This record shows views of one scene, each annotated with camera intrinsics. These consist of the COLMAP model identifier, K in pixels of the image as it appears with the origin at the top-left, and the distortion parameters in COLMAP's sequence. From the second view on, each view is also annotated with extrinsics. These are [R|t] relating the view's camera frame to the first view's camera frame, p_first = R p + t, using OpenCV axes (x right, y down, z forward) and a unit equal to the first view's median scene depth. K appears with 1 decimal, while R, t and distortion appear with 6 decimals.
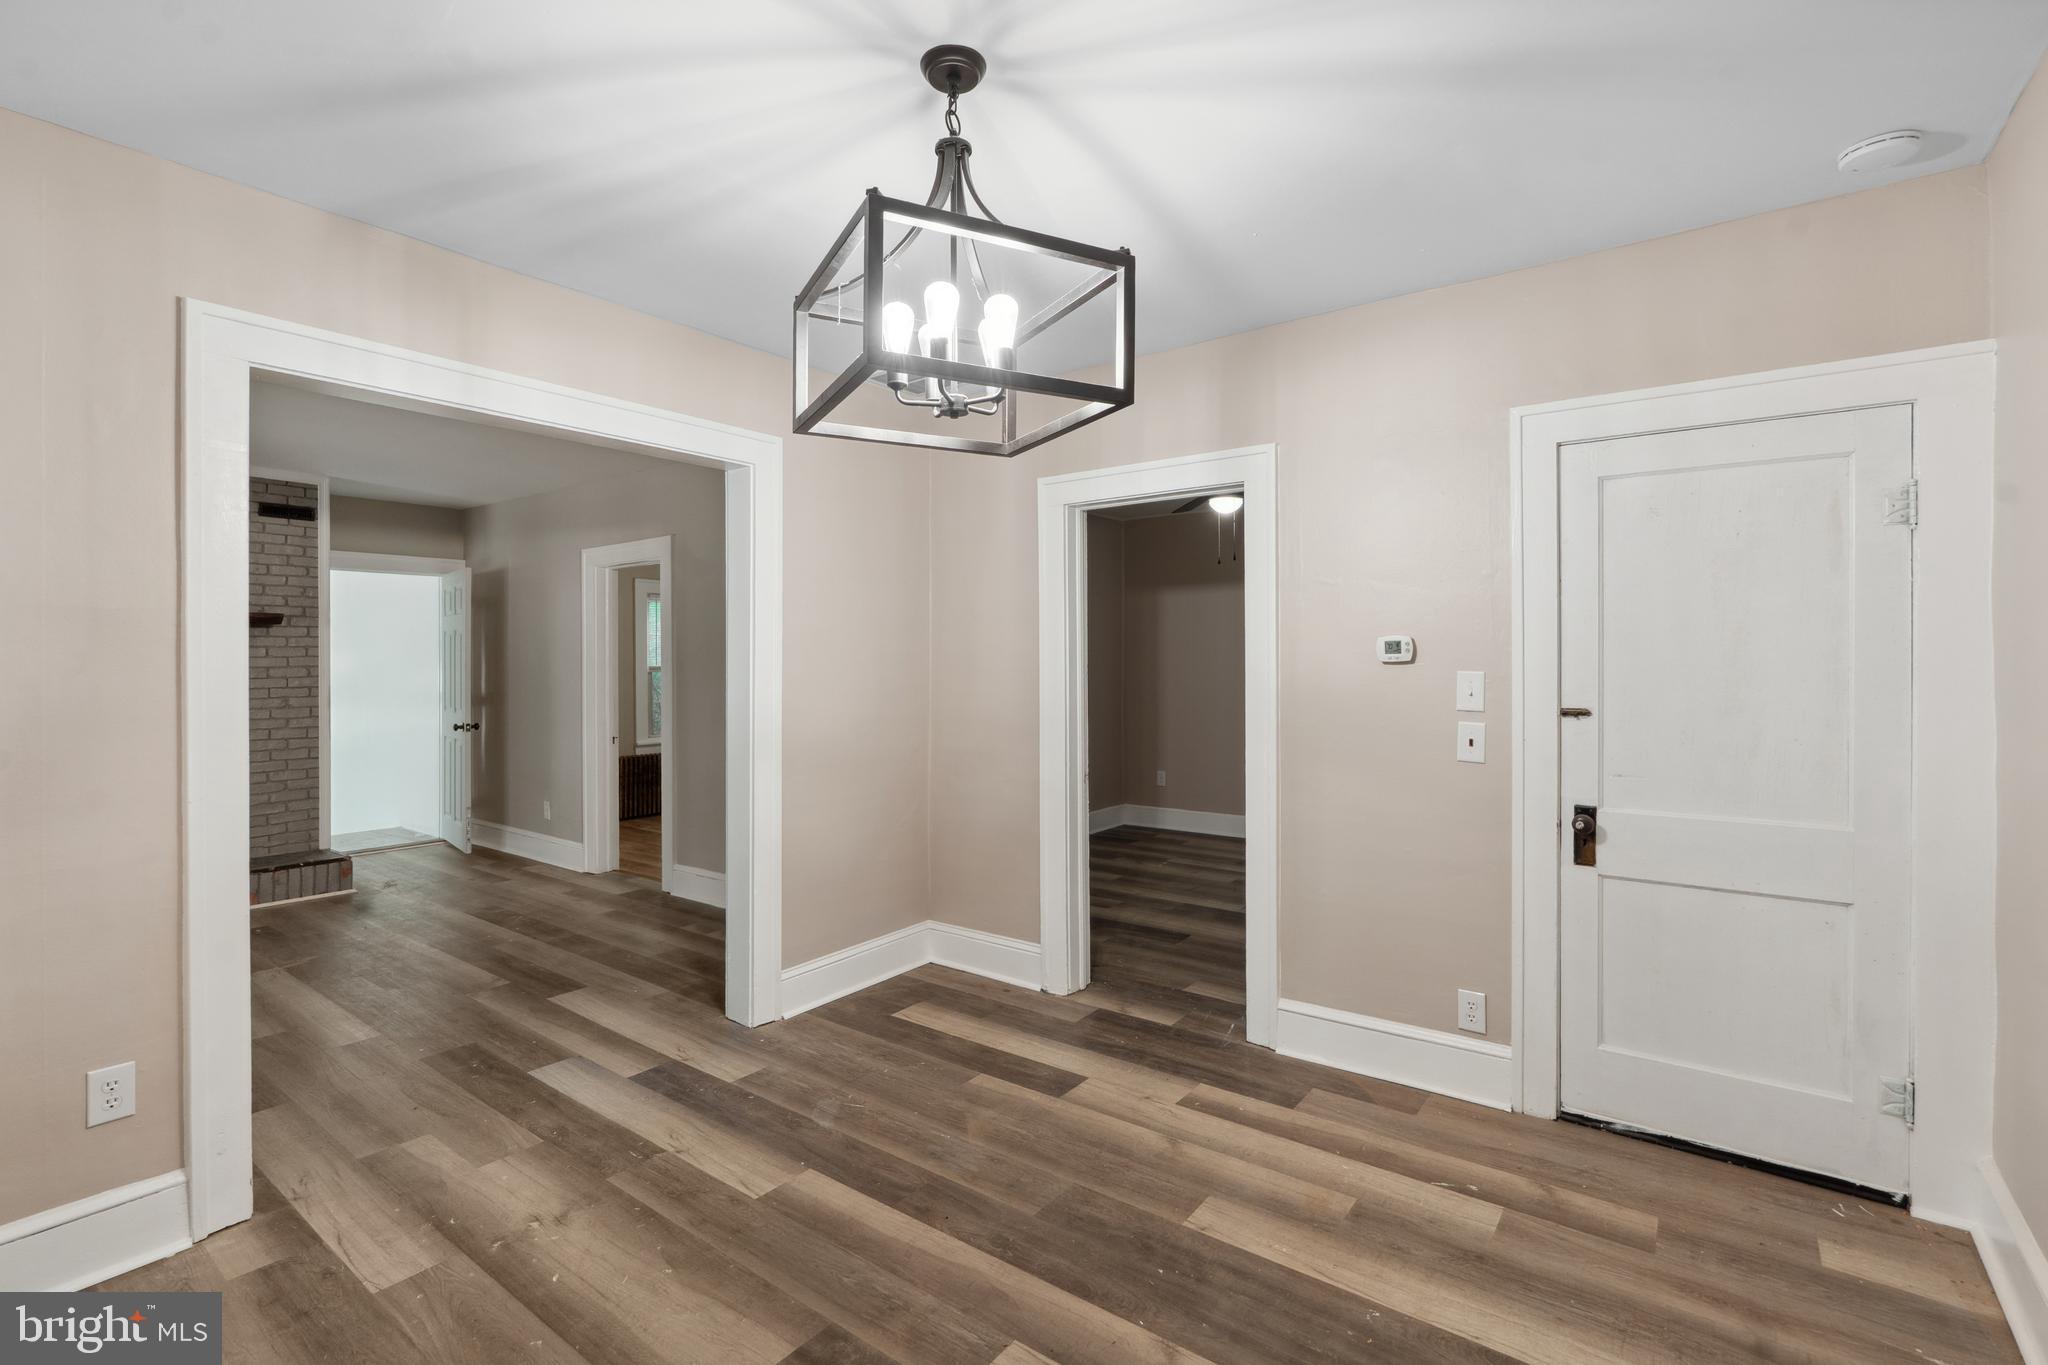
lens RADIAL K [[928.0, 0, 1027.9], [0, 928.0, 668.5], [0, 0, 1]] dist [-0.010244, 0.000031]
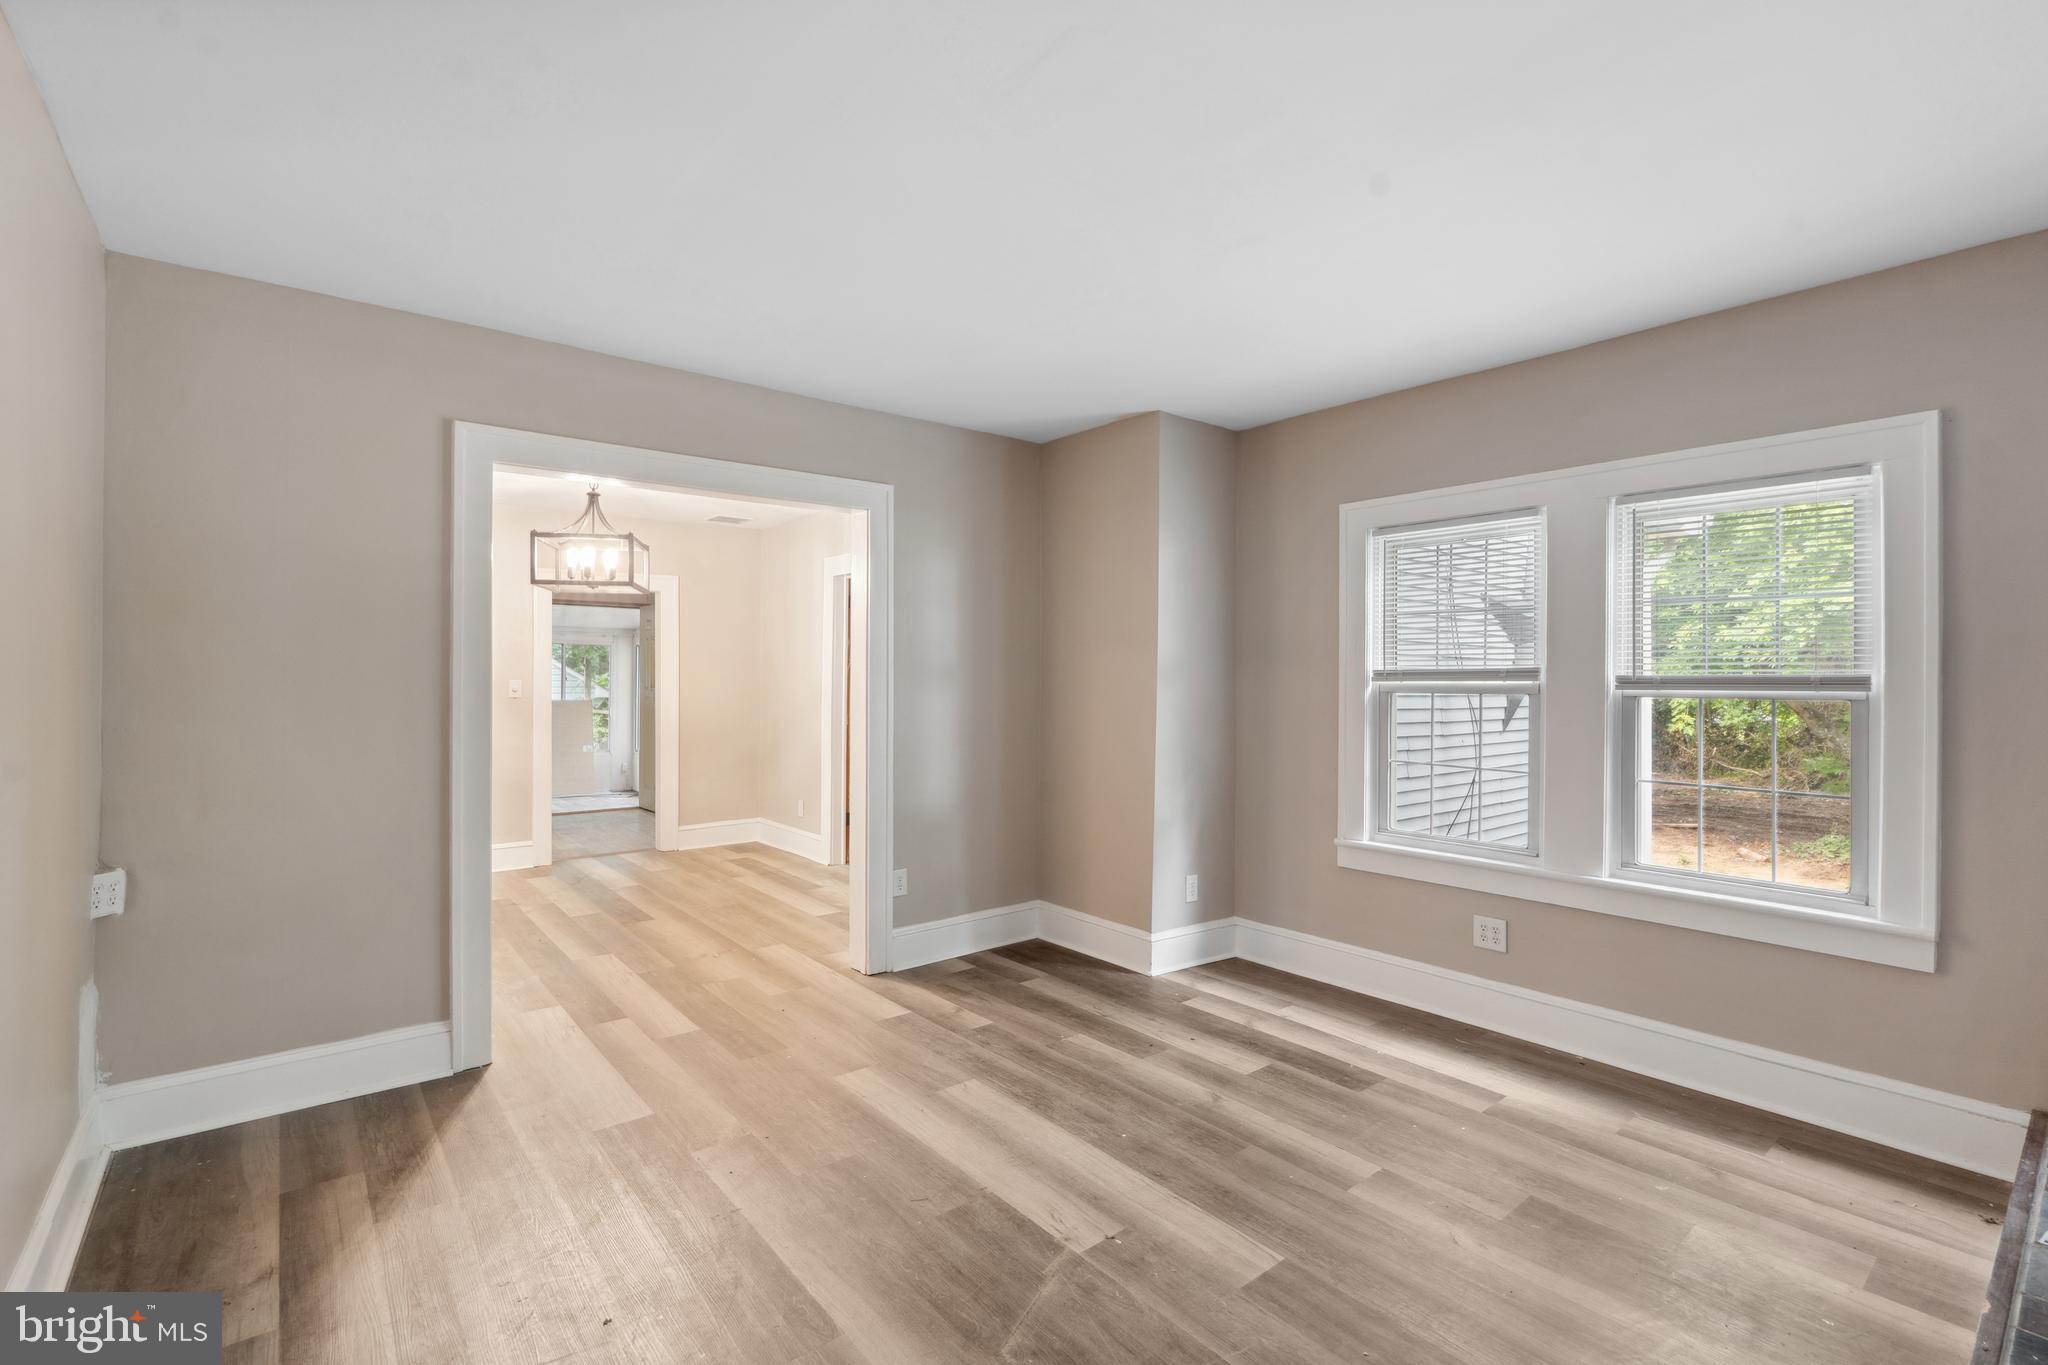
lens RADIAL K [[928.0, 0, 1025.6], [0, 928.0, 684.9], [0, 0, 1]] dist [-0.010244, 0.000031]
pose [[-0.969366, -0.002496, 0.245608, -1.384865], [-0.000290, 0.999959, 0.009017, 0.000281], [-0.245620, 0.008670, -0.969327, 2.292765]]
